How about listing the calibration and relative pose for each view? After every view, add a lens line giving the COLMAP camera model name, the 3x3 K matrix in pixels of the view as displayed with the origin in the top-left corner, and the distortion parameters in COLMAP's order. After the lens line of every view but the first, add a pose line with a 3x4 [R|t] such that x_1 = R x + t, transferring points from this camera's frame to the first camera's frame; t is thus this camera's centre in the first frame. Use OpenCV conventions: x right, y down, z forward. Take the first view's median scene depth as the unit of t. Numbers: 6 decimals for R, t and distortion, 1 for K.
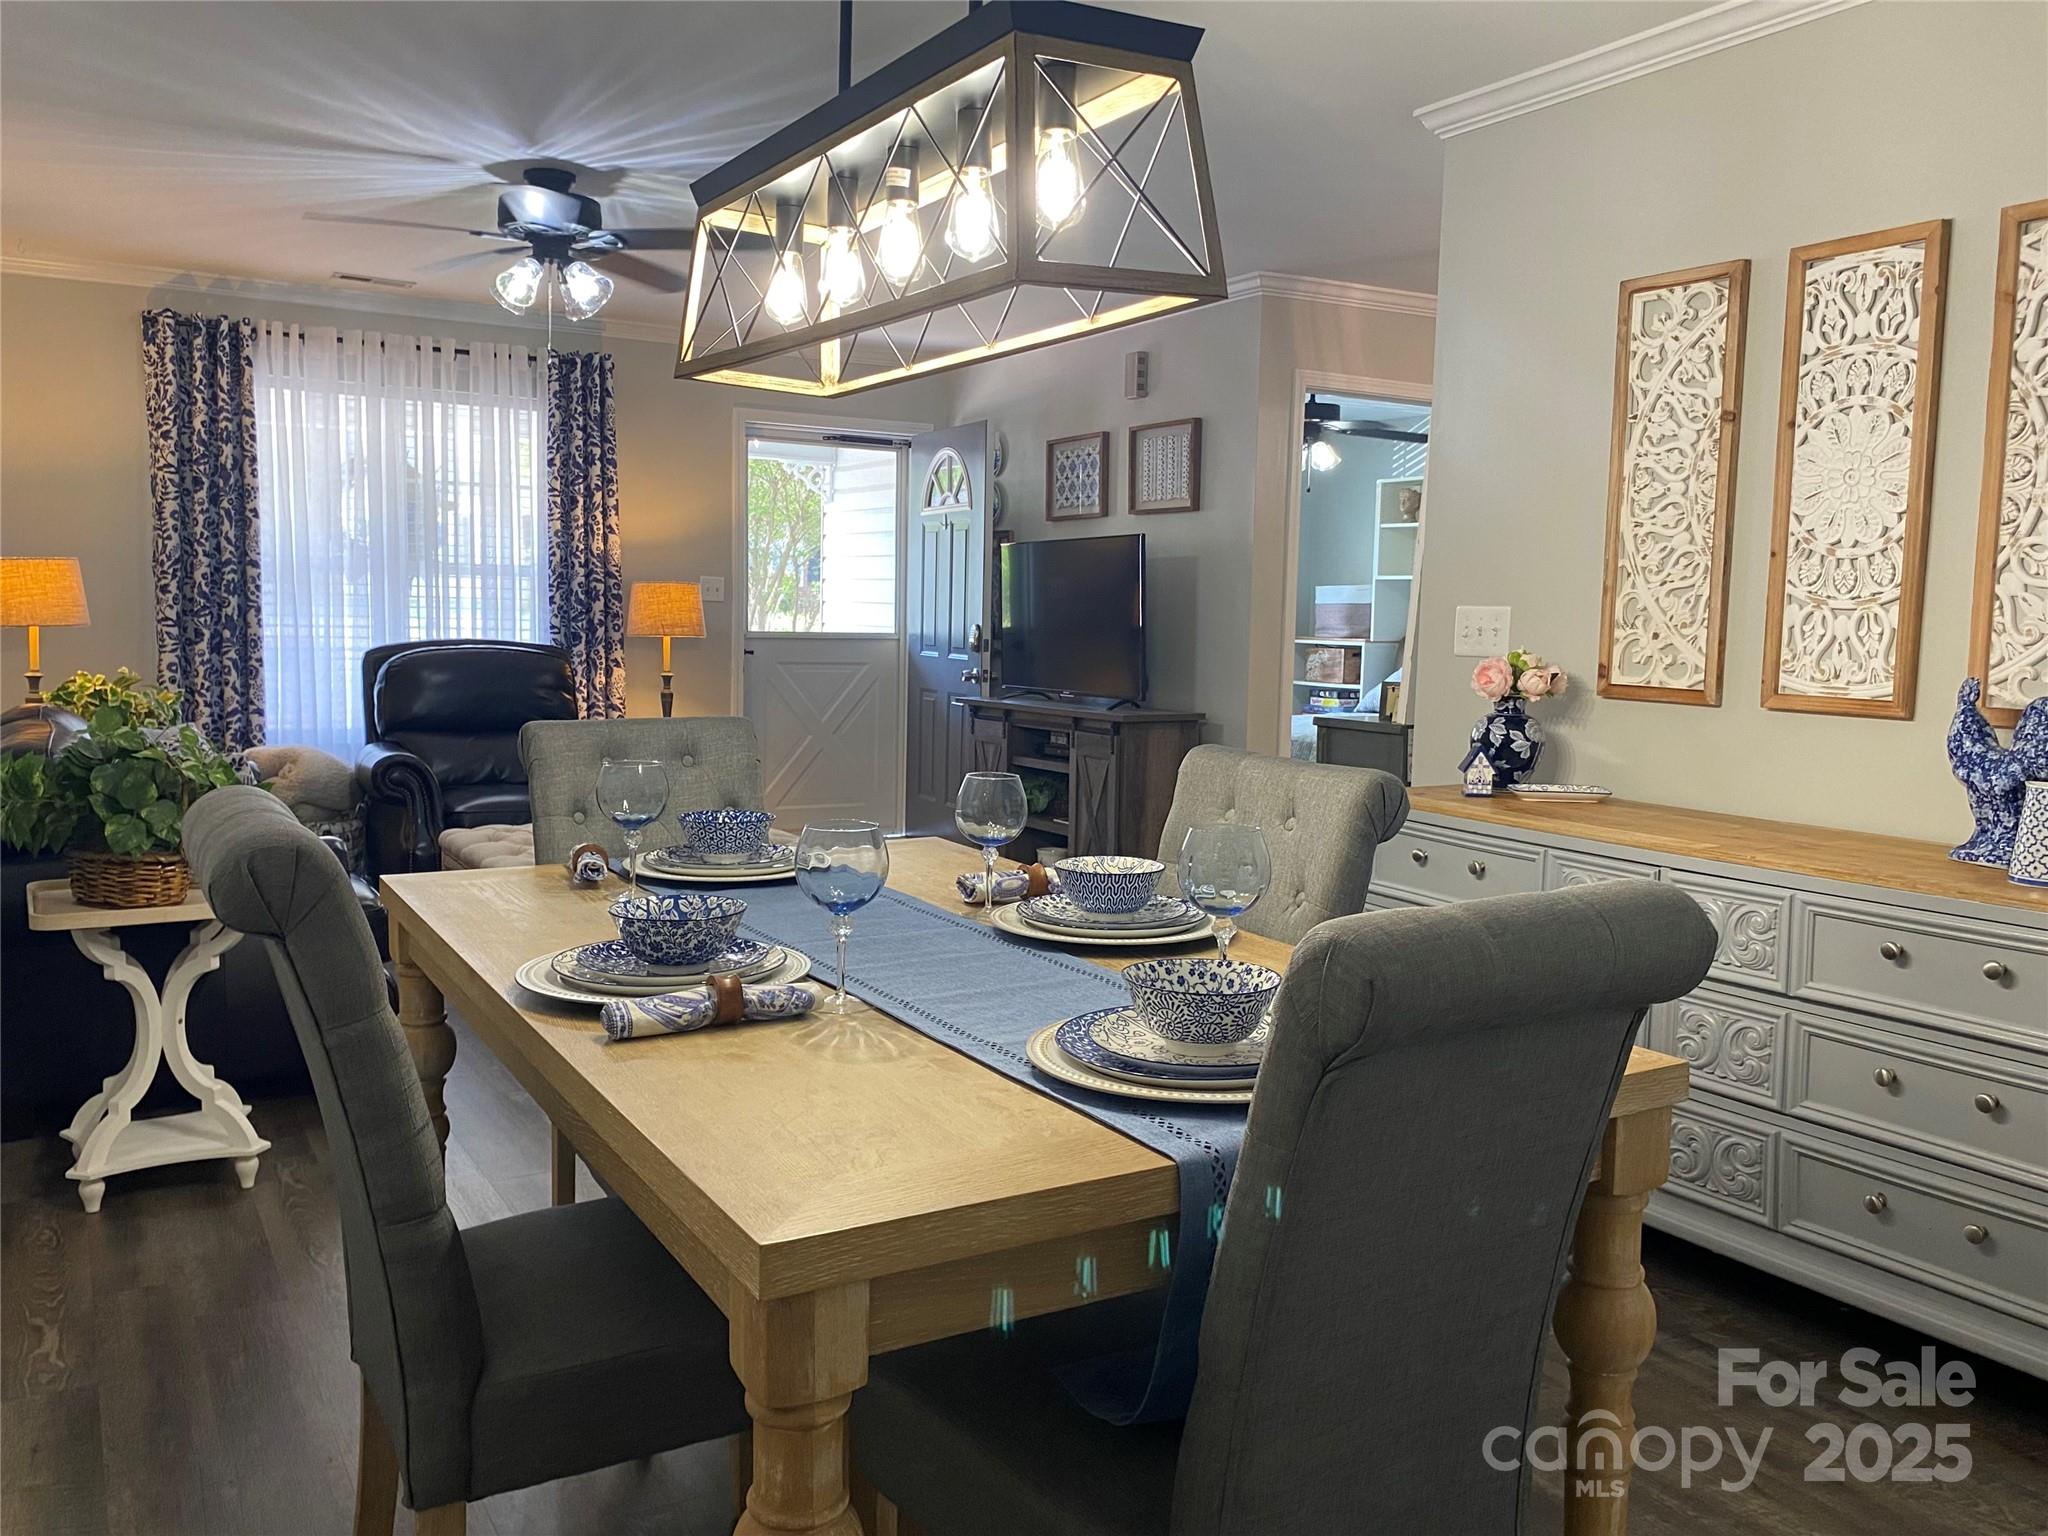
lens RADIAL K [[1575.7, 0, 1023.6], [0, 1575.7, 778.9], [0, 0, 1]] dist [-0.011312, -0.004211]
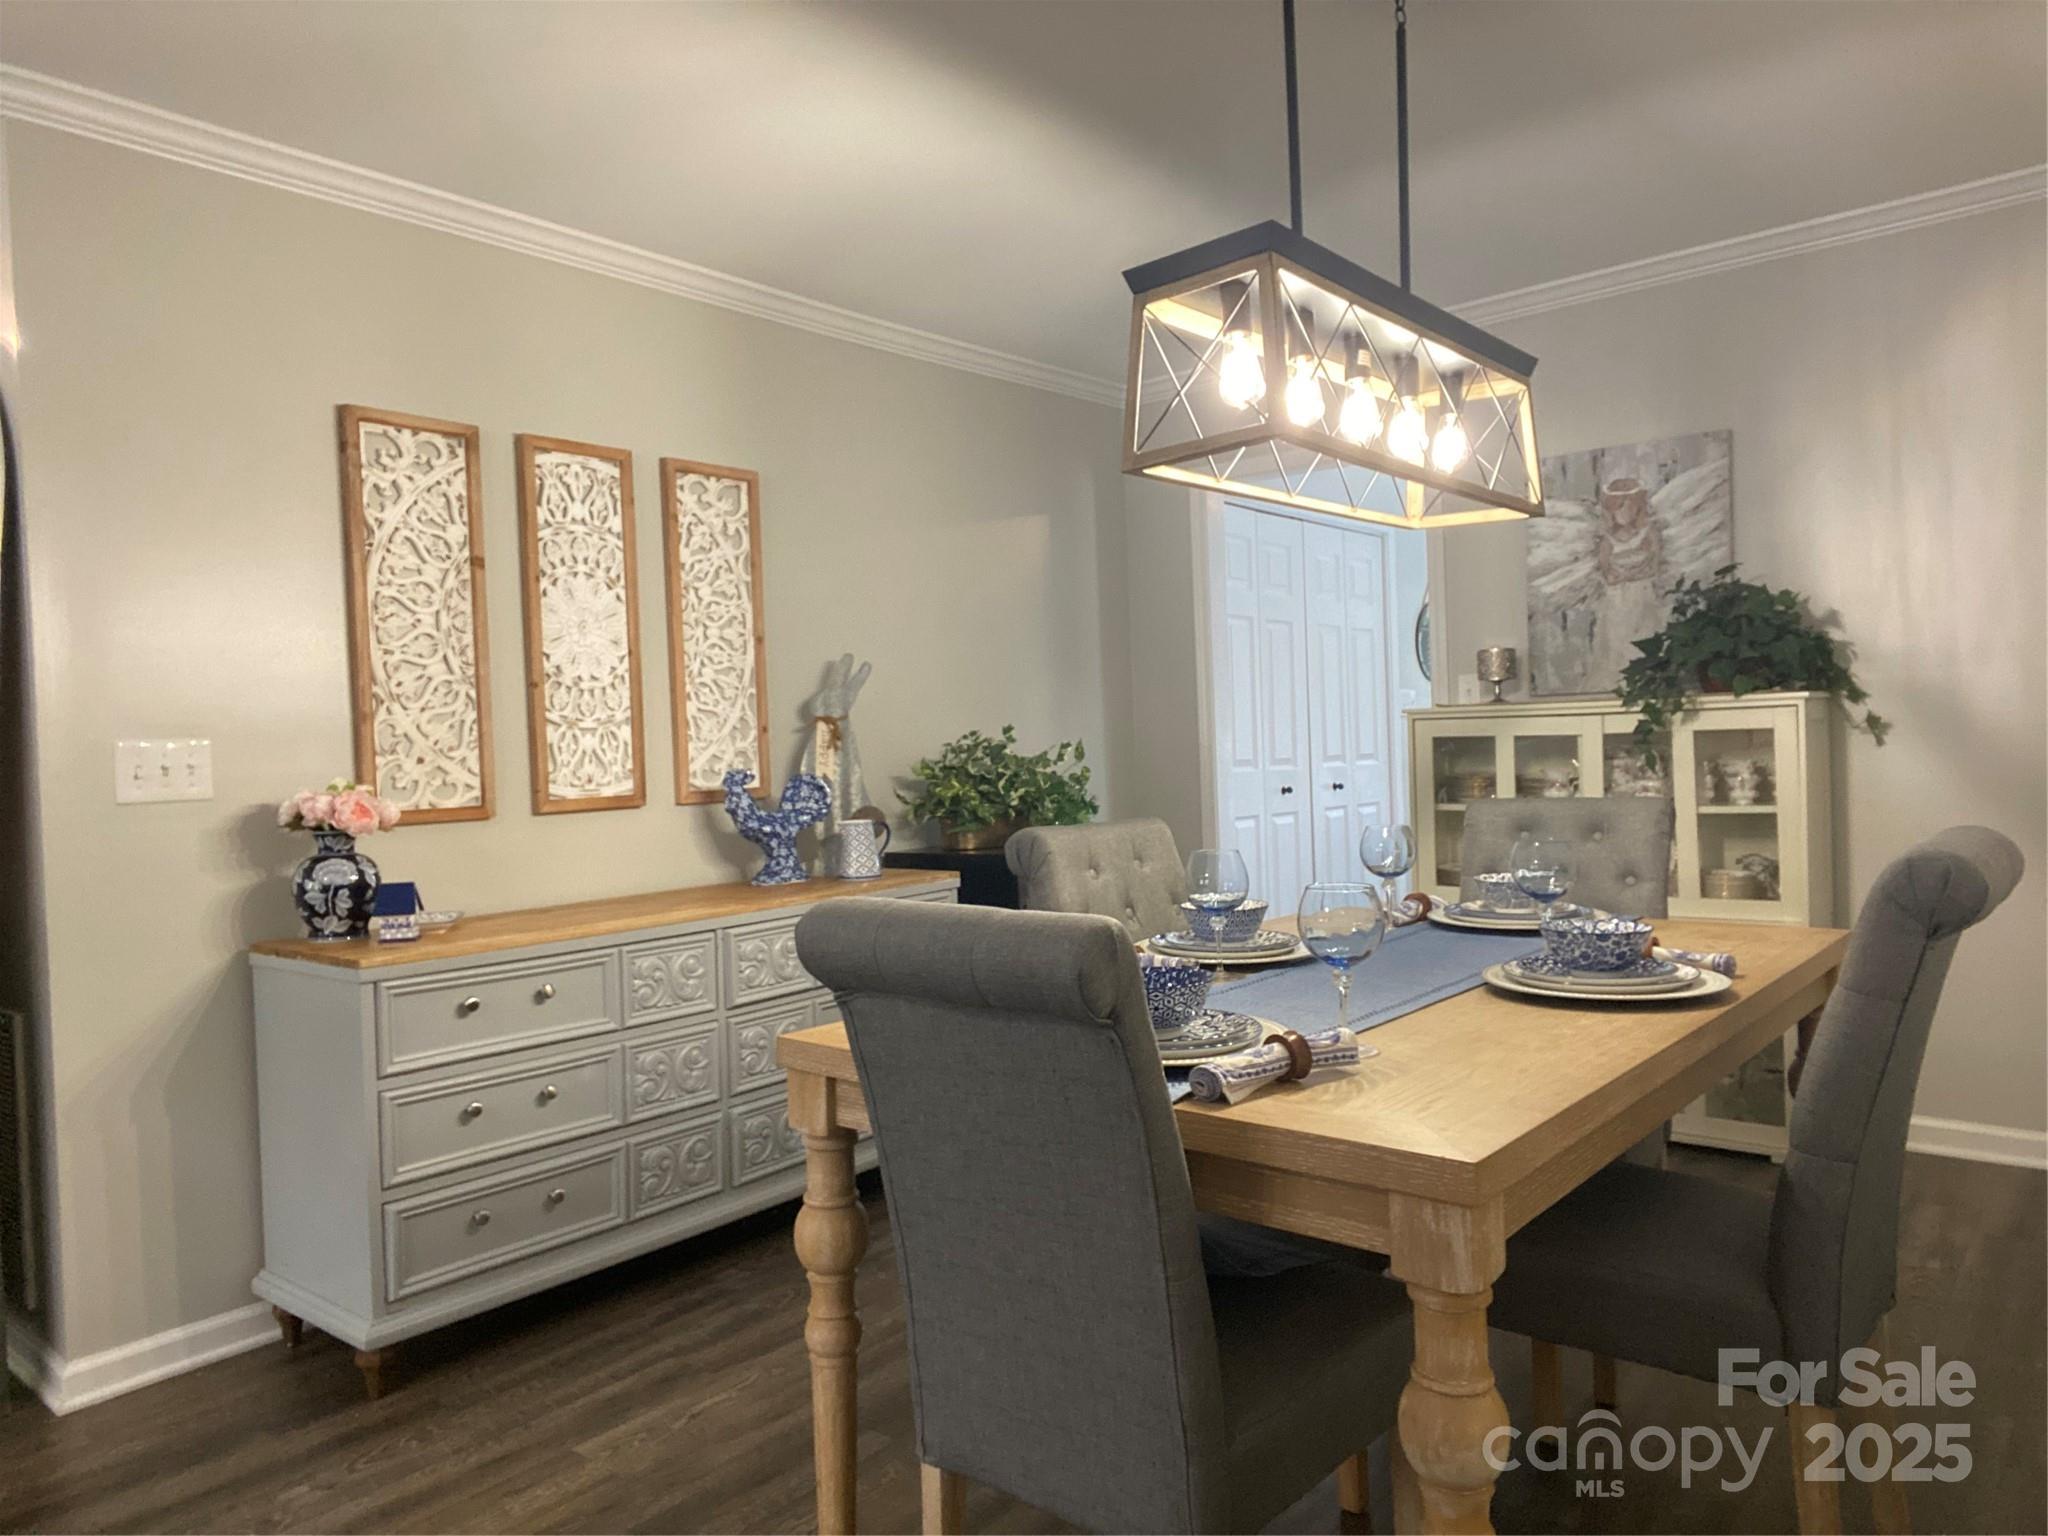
lens RADIAL K [[1369.2, 0, 1013.7], [0, 1369.2, 763.6], [0, 0, 1]] dist [0.032395, -0.010350]
pose [[-0.325060, -0.020226, 0.945477, -1.089226], [0.137205, 0.988184, 0.068311, -0.182742], [-0.935688, 0.151929, -0.318444, 1.737181]]
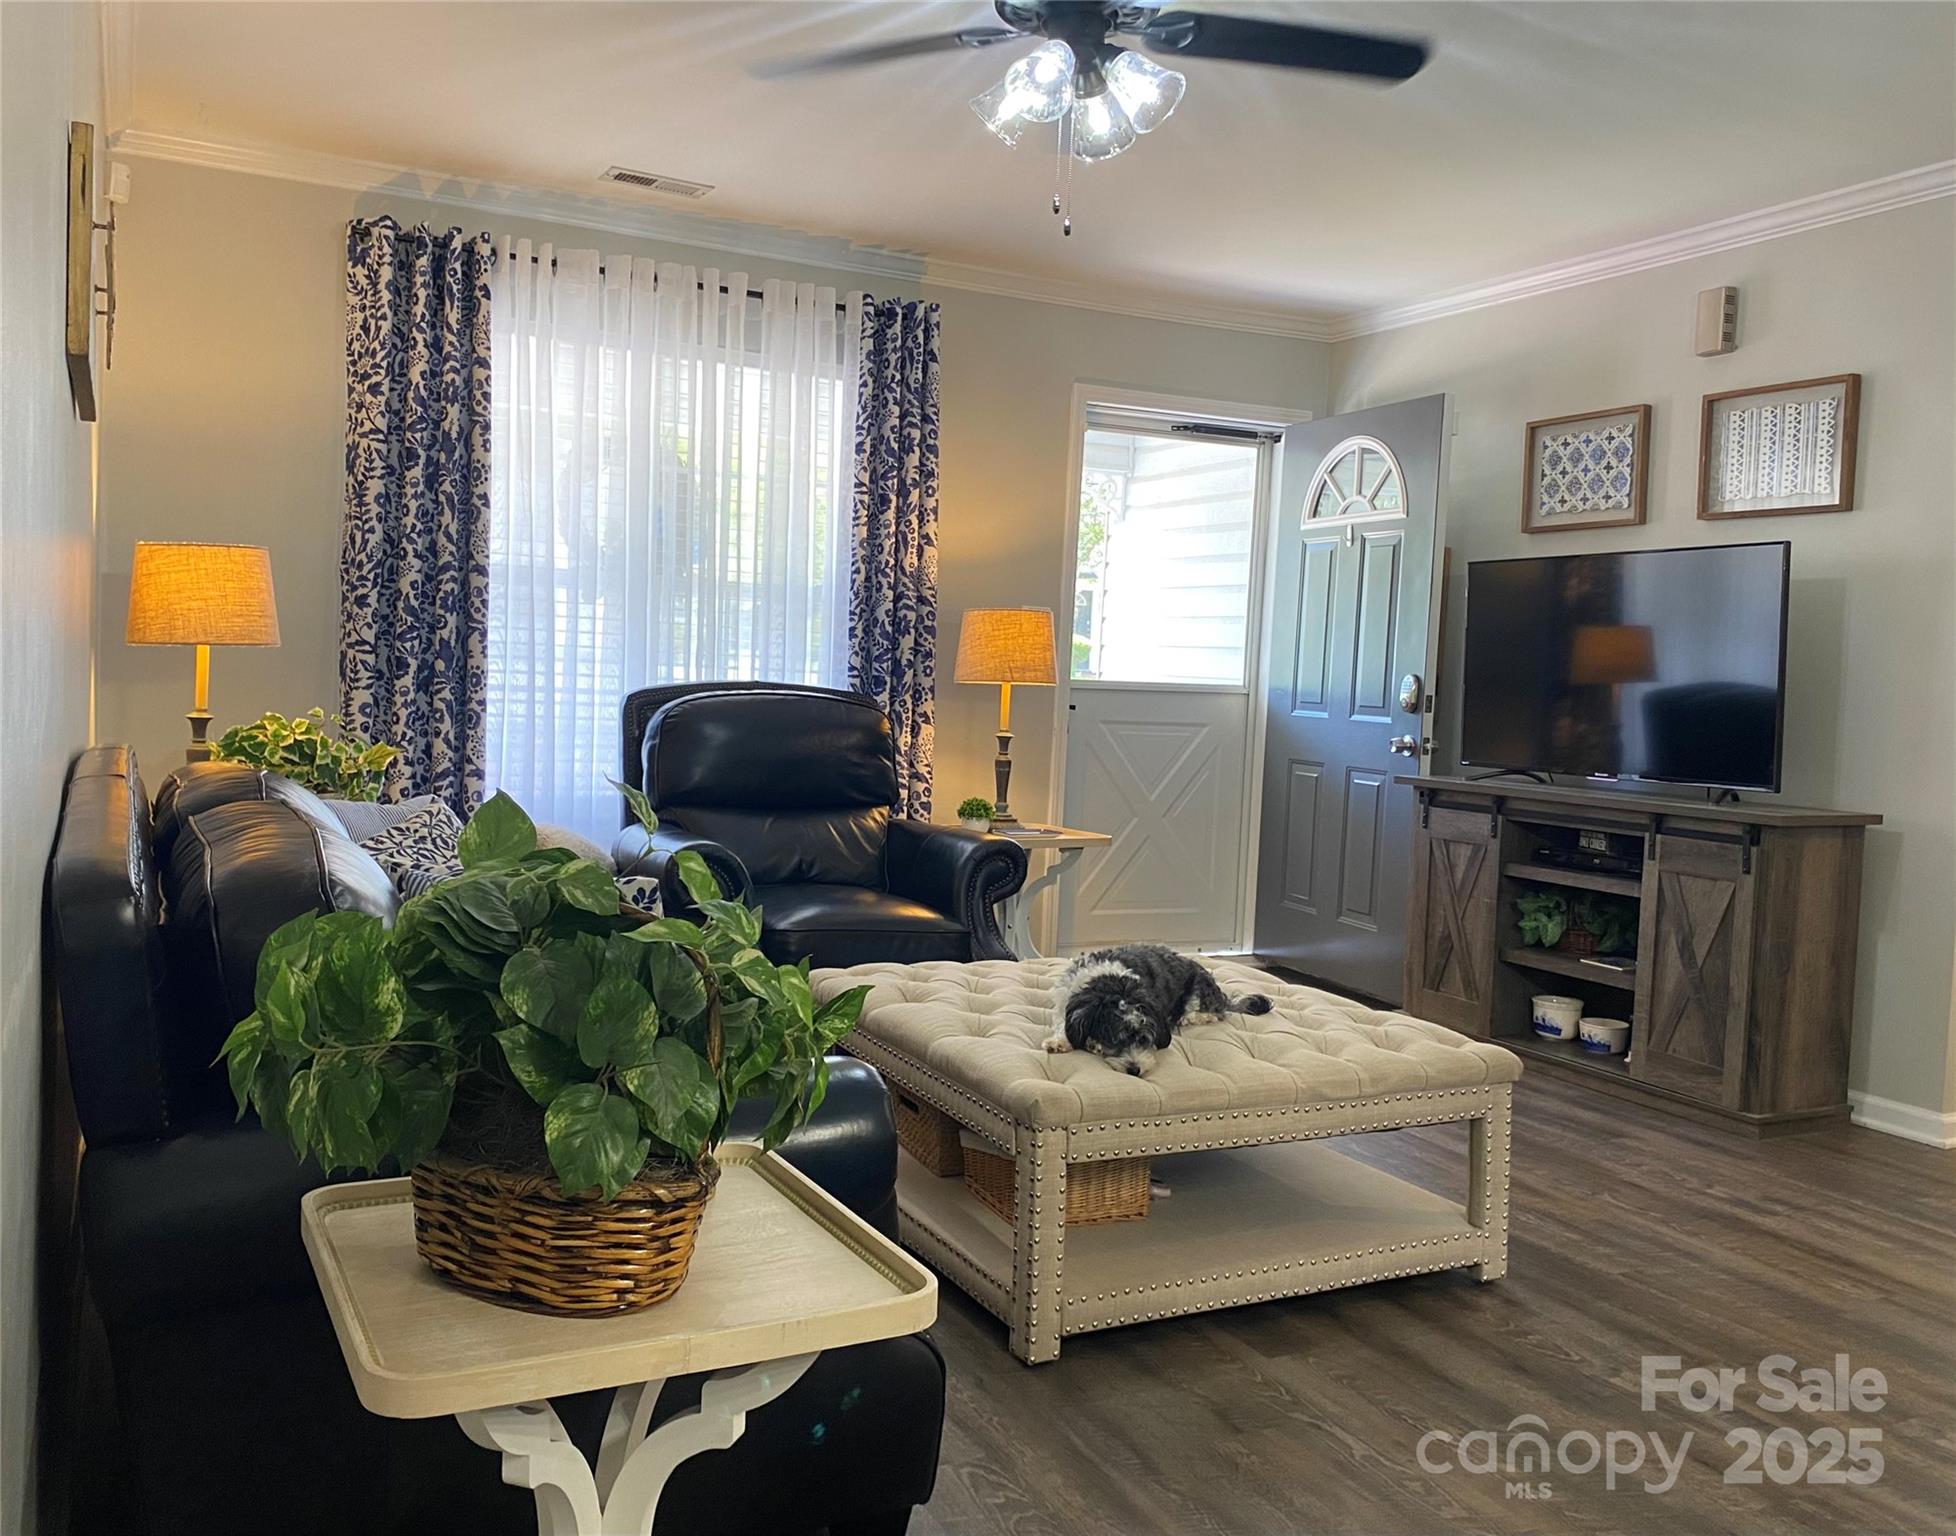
lens RADIAL K [[1675.8, 0, 979.7], [0, 1675.8, 747.8], [0, 0, 1]] dist [0.069485, -0.082736]
pose [[0.995712, 0.024266, -0.089268, -0.167455], [-0.029427, 0.997942, -0.056965, -0.015456], [0.087702, 0.059348, 0.994377, 0.221919]]
